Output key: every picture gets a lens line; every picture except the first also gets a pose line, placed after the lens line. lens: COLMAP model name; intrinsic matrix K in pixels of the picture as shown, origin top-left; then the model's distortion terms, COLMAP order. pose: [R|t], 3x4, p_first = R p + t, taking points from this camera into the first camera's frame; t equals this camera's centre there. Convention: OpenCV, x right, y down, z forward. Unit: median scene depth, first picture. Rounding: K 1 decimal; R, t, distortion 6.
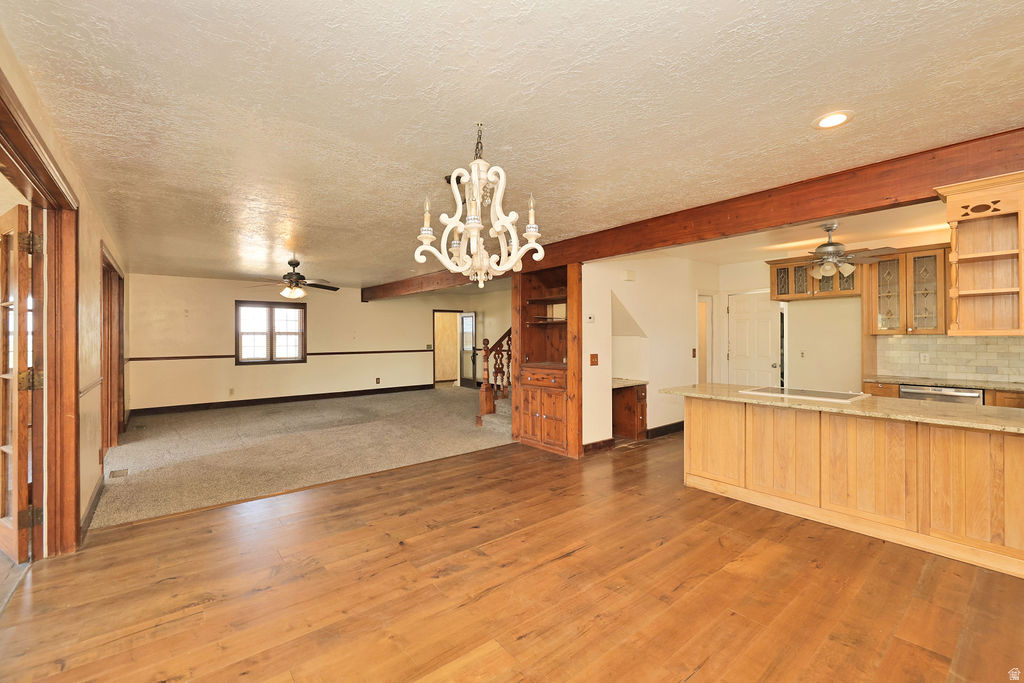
lens RADIAL K [[432.7, 0, 512.1], [0, 432.7, 339.7], [0, 0, 1]] dist [0.000168, 0.000020]
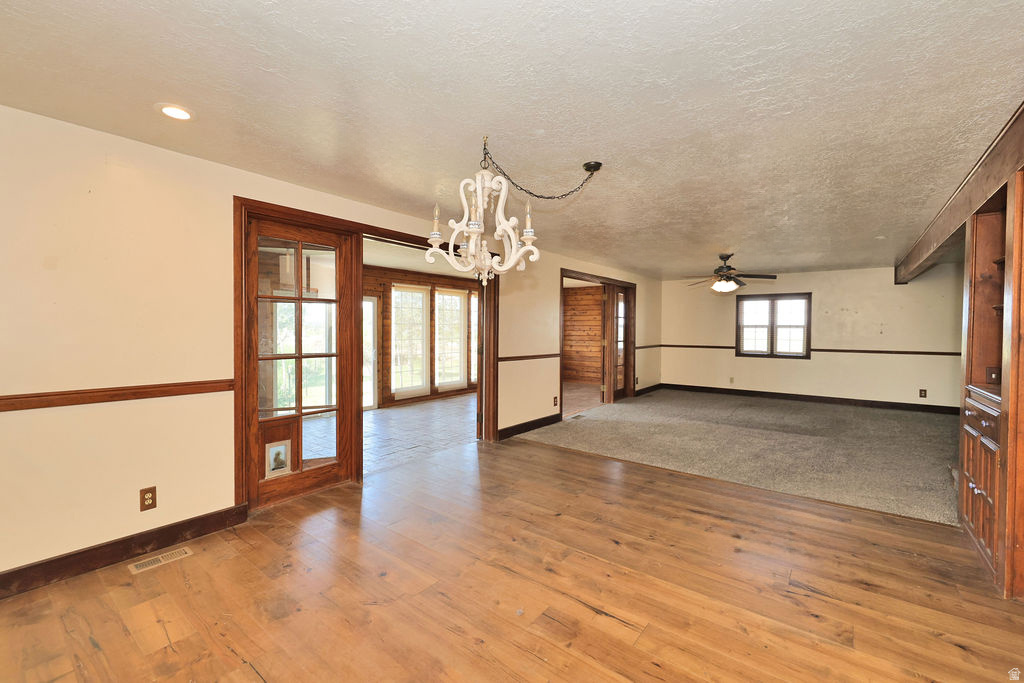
lens RADIAL K [[432.7, 0, 511.4], [0, 432.7, 334.6], [0, 0, 1]] dist [0.000168, 0.000020]
pose [[0.220102, 0.020628, -0.975259, 0.278796], [-0.016256, 0.999715, 0.017477, -0.003850], [0.975341, 0.012007, 0.220375, 0.221517]]
